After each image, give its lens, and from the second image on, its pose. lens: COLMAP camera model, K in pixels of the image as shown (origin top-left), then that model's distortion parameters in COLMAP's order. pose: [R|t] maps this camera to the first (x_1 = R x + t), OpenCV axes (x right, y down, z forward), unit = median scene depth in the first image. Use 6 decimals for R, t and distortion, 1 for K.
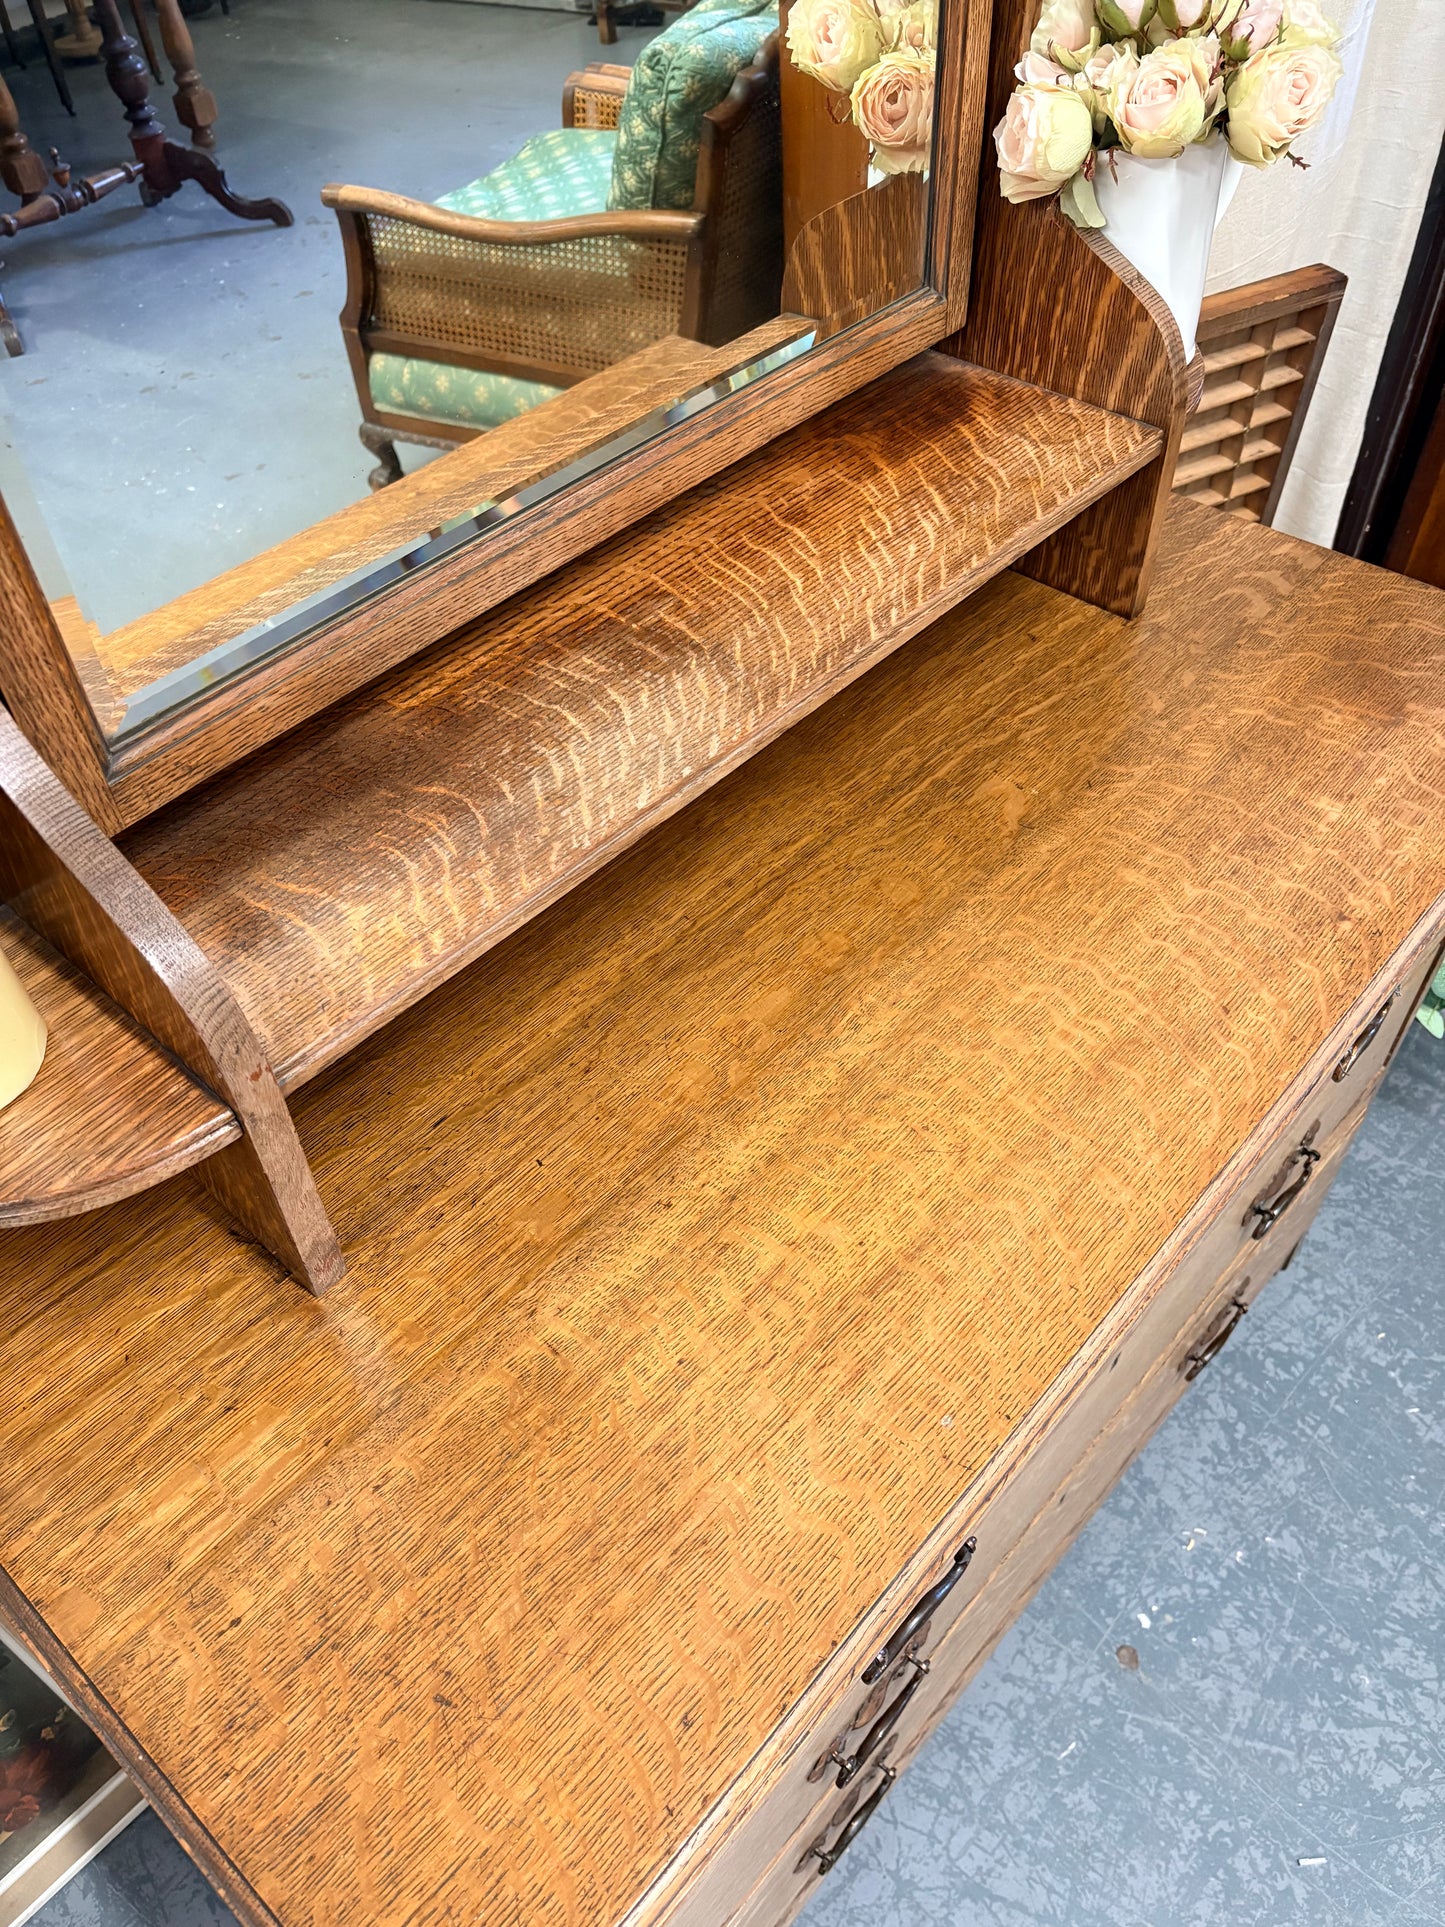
lens RADIAL K [[1488.7, 0, 728.8], [0, 1488.7, 969.2], [0, 0, 1]] dist [0.036468, -0.044136]
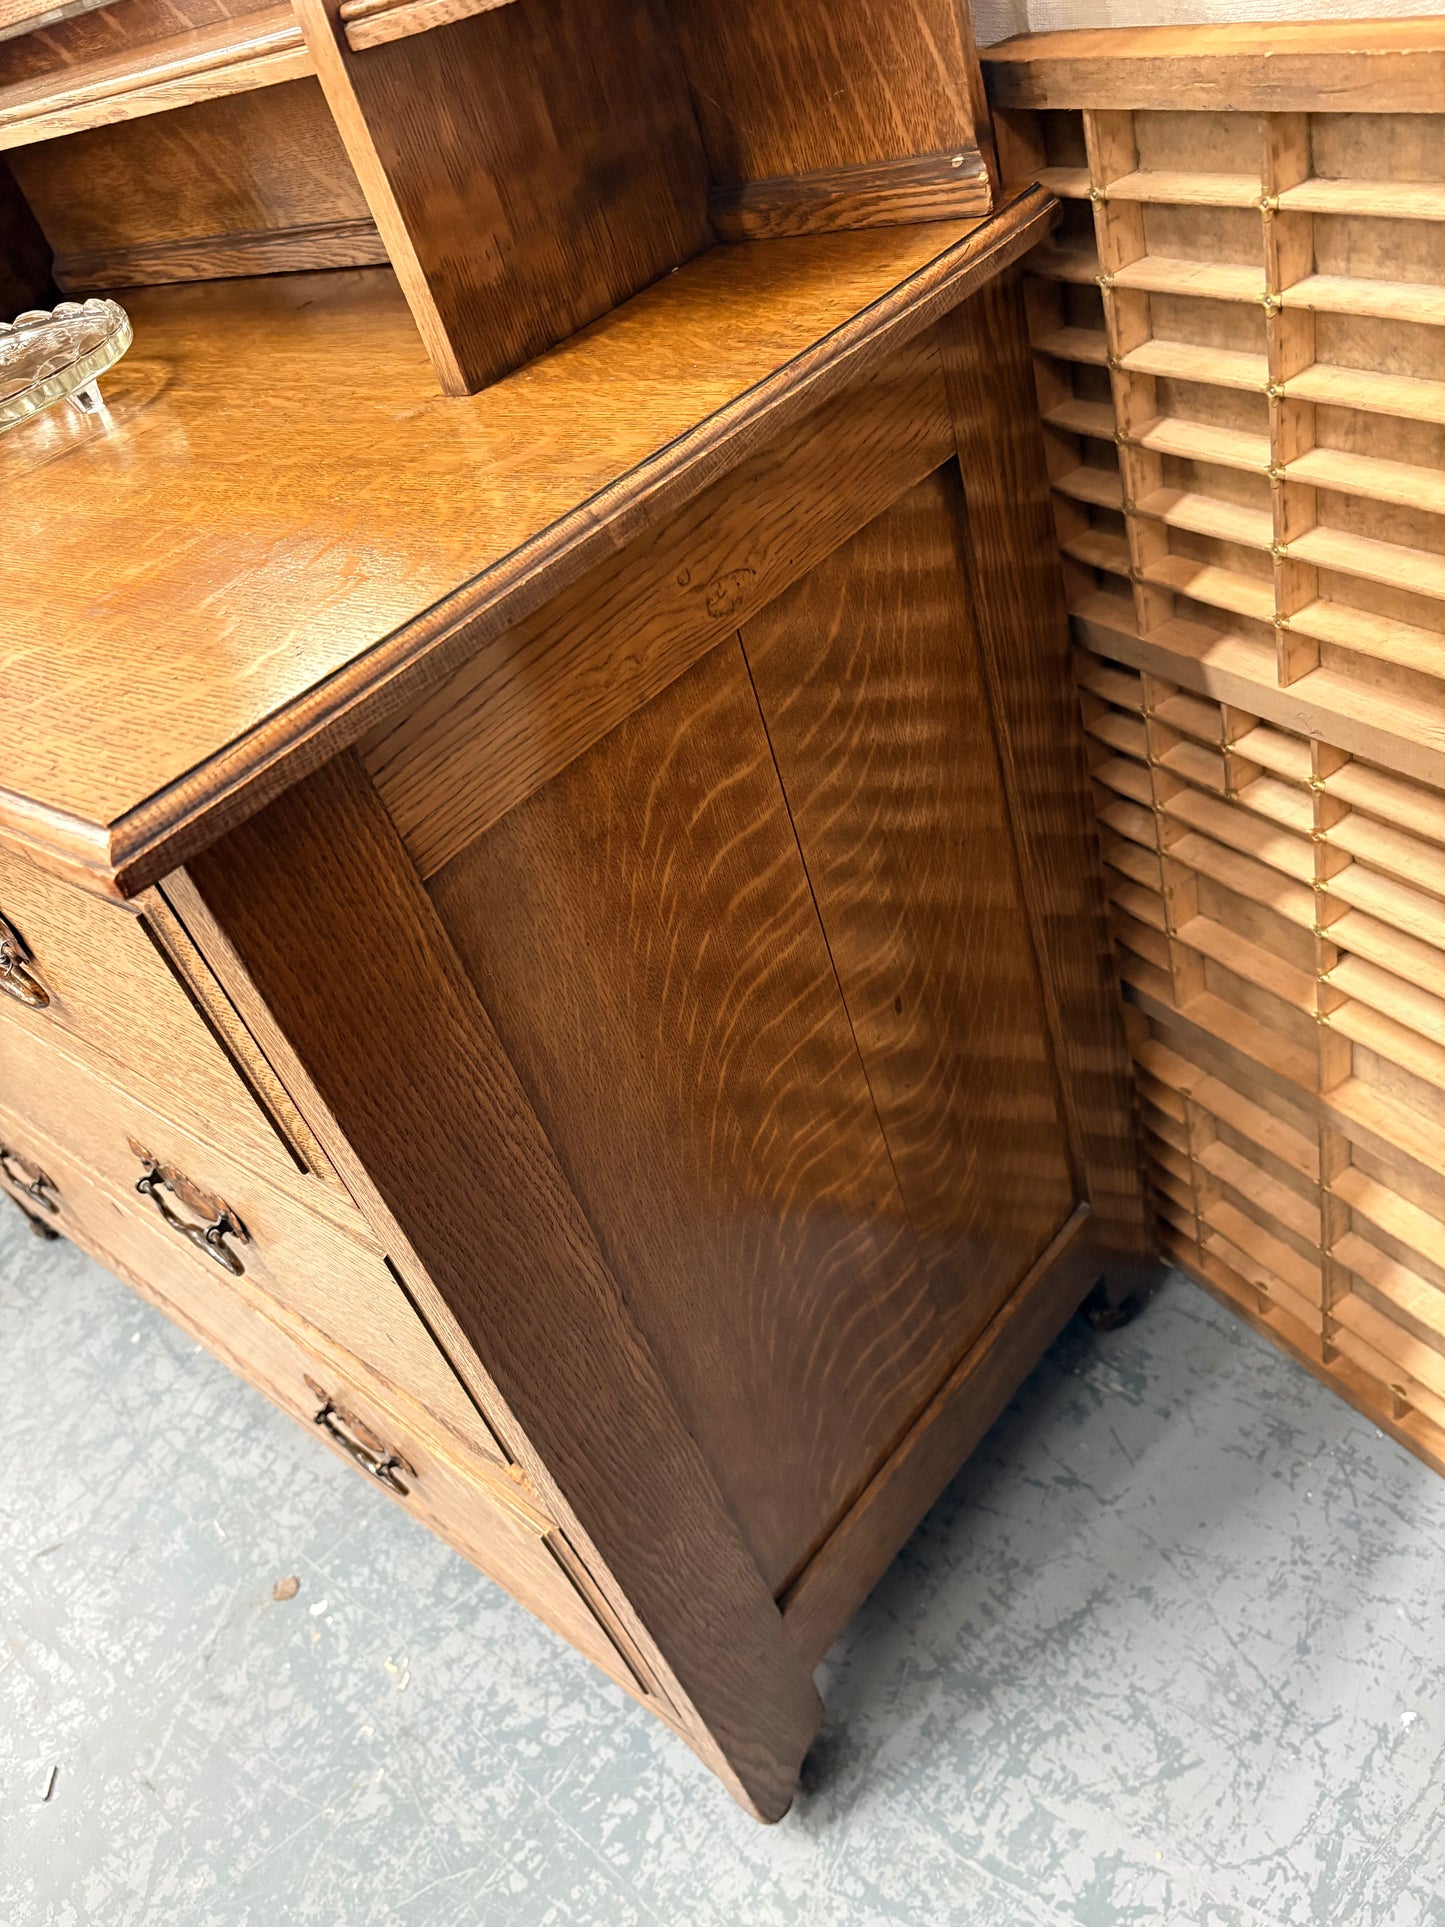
lens RADIAL K [[1474.6, 0, 706.5], [0, 1474.6, 975.4], [0, 0, 1]] dist [0.037554, -0.046261]
pose [[0.020904, 0.634797, -0.772396, 0.779233], [-0.522518, 0.665594, 0.532879, -0.398730], [0.852372, 0.392452, 0.345607, 0.845741]]
